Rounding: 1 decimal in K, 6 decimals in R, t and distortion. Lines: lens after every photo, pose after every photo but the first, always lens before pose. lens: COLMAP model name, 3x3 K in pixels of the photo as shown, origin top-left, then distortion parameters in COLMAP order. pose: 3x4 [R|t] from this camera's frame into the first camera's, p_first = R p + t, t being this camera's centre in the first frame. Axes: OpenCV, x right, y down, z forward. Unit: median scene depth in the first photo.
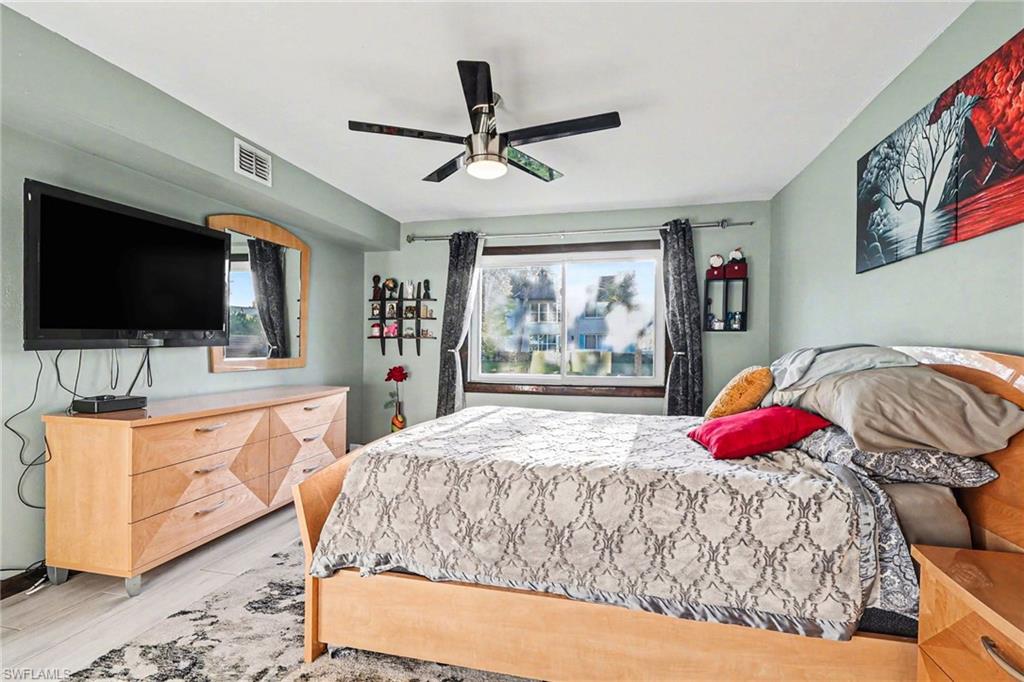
lens RADIAL K [[494.4, 0, 508.9], [0, 494.4, 346.5], [0, 0, 1]] dist [0.000512, 0.000299]
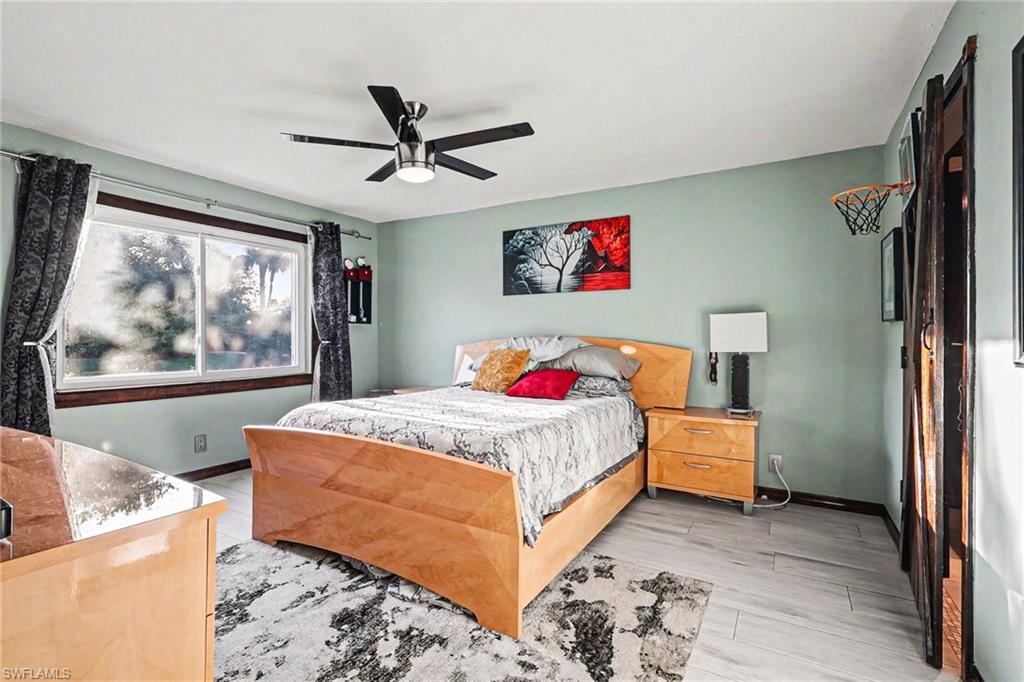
lens RADIAL K [[483.0, 0, 511.1], [0, 483.0, 331.1], [0, 0, 1]] dist [-0.001250, 0.000184]
pose [[0.286096, 0.003347, 0.958195, -0.593338], [-0.002136, 0.999994, -0.002855, -0.009329], [-0.958199, -0.001230, 0.286101, 0.302313]]
